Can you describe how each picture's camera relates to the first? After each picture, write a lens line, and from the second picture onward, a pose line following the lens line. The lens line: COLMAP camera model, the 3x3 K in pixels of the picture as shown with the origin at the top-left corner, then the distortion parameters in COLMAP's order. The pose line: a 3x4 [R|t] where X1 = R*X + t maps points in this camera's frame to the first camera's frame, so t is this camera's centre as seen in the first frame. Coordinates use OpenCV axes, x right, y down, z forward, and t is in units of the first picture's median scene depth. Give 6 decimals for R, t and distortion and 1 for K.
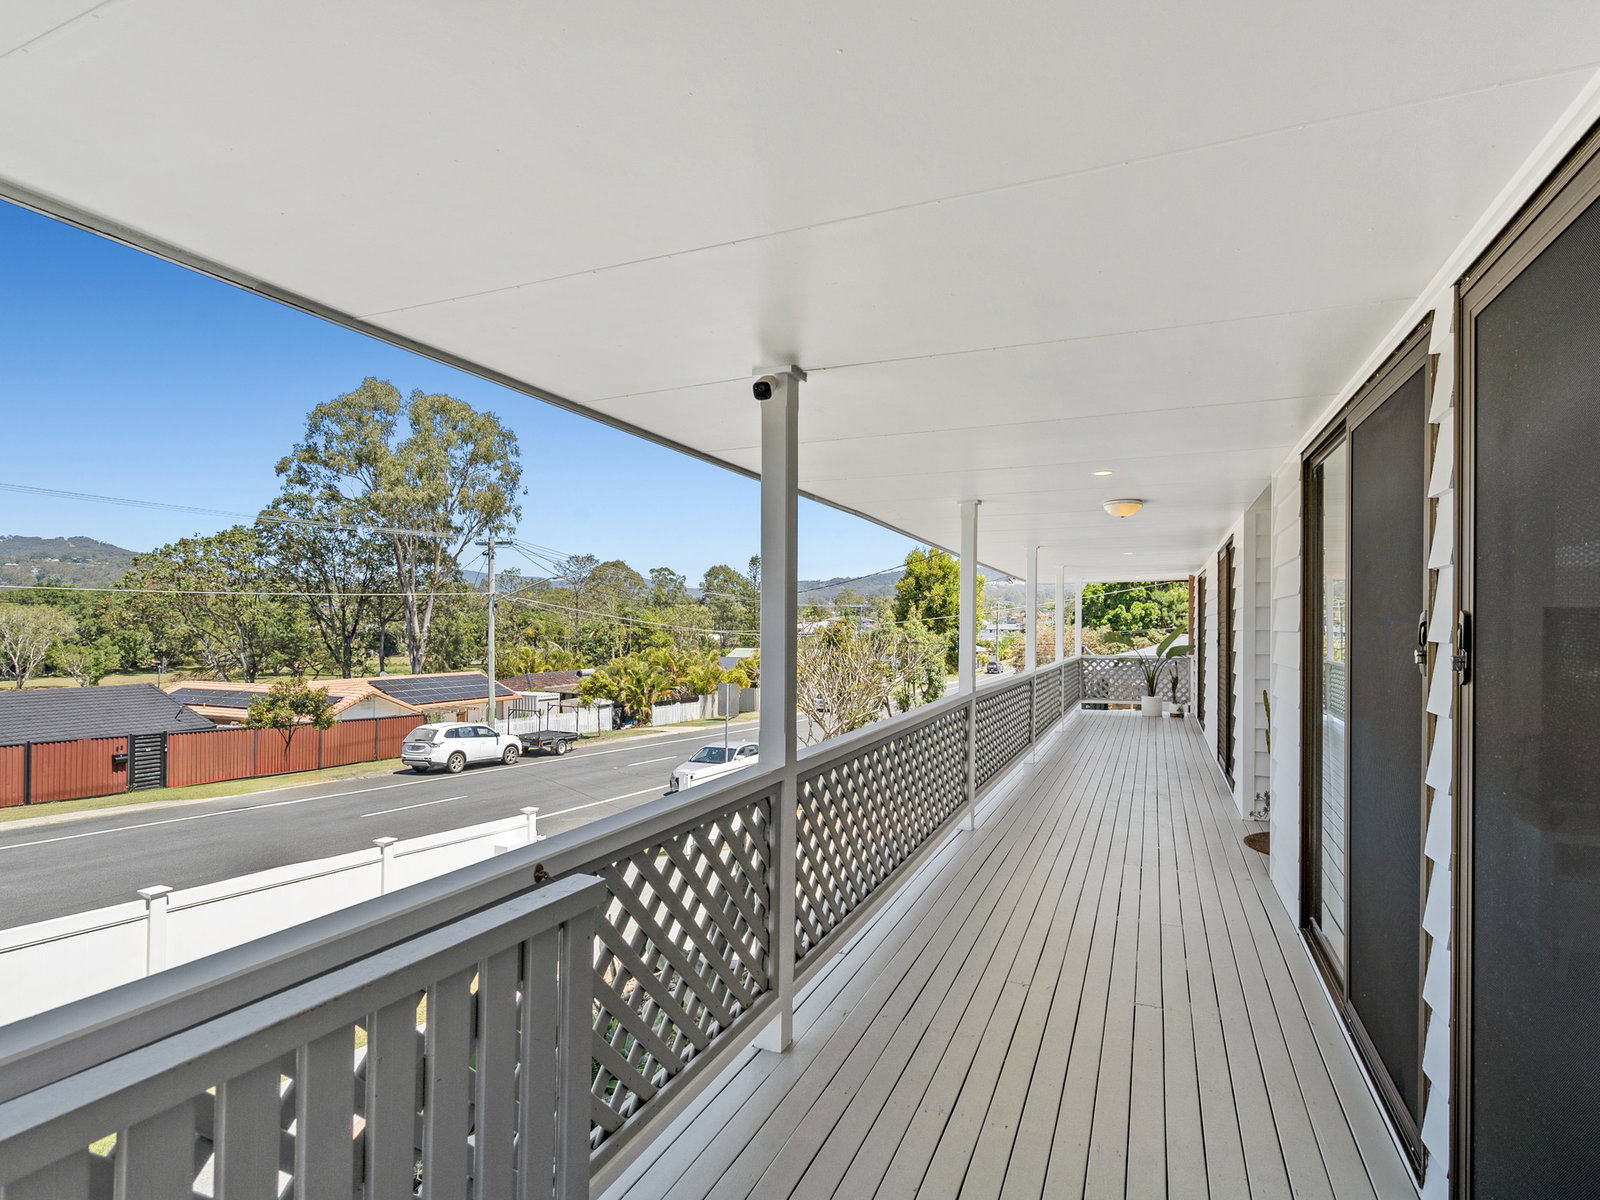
lens RADIAL K [[832.3, 0, 801.7], [0, 832.3, 604.0], [0, 0, 1]] dist [-0.002853, 0.000844]
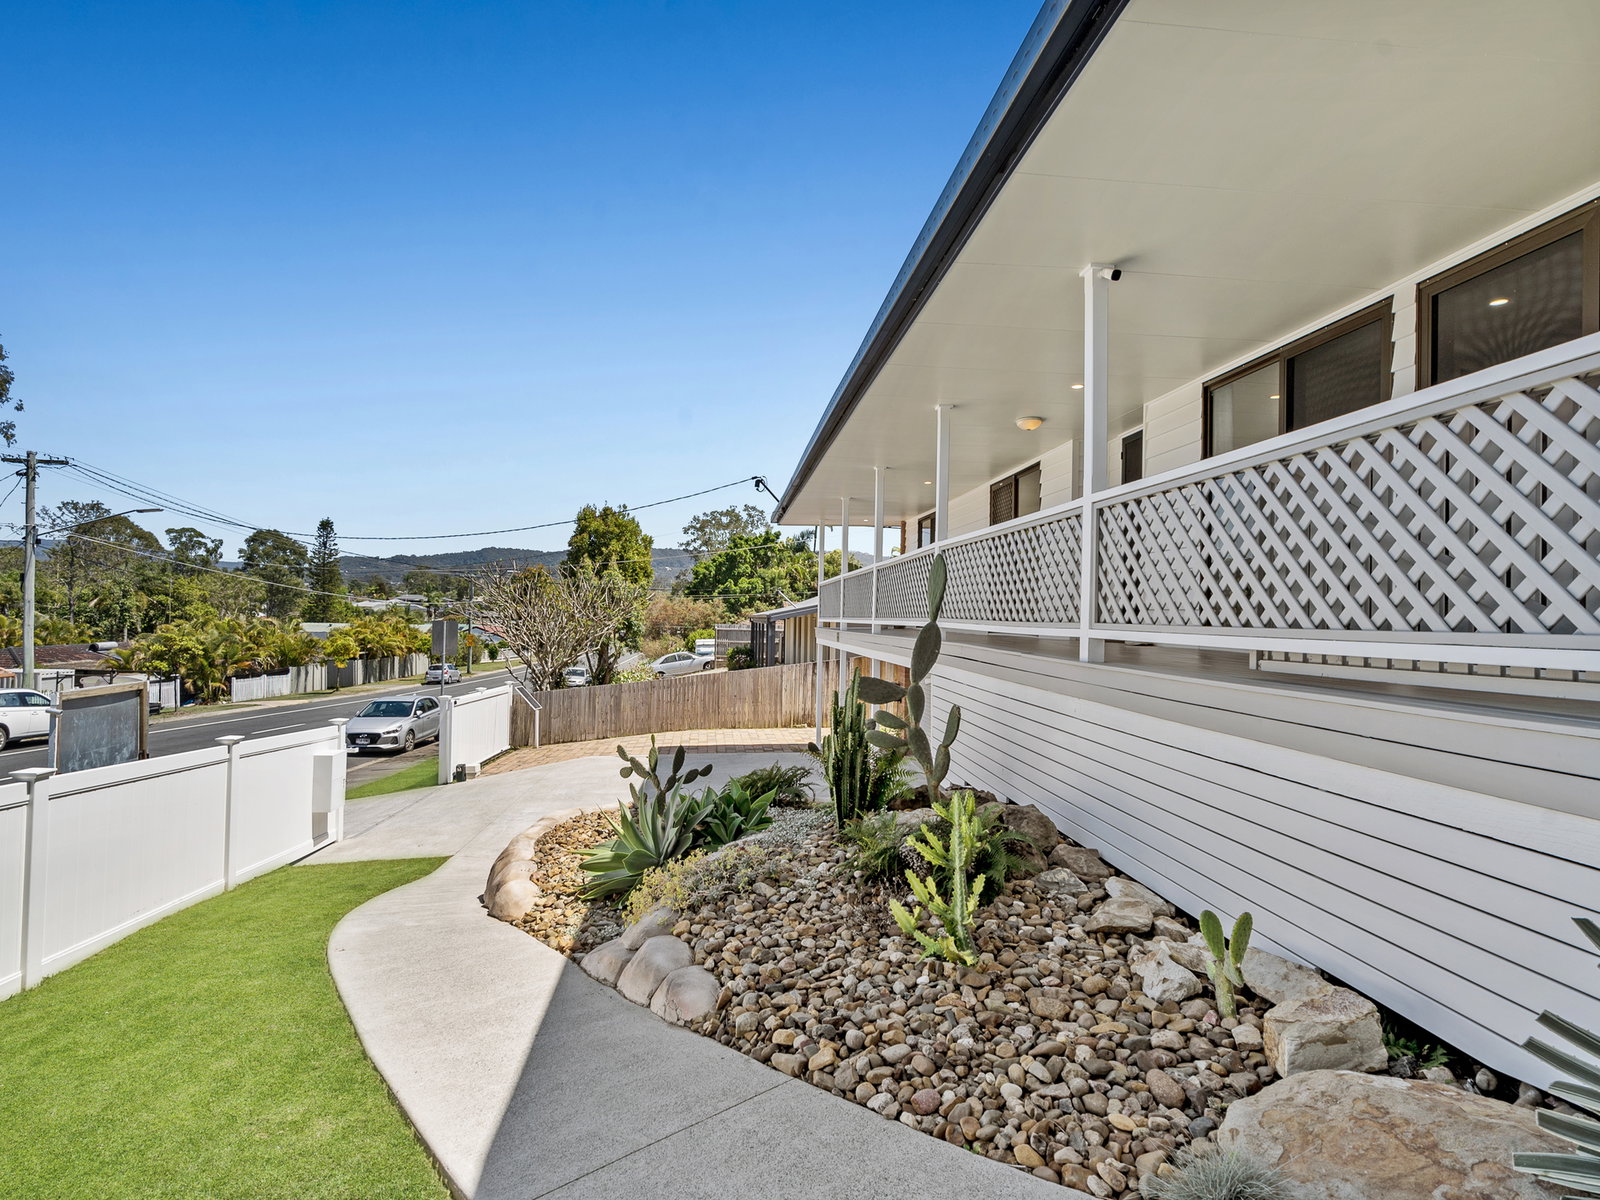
lens RADIAL K [[832.3, 0, 785.6], [0, 832.3, 607.2], [0, 0, 1]] dist [-0.002853, 0.000844]
pose [[0.869482, 0.017898, 0.493640, -0.102194], [-0.023213, 0.999720, 0.004641, 0.030911], [-0.493419, -0.015495, 0.869654, -0.010503]]
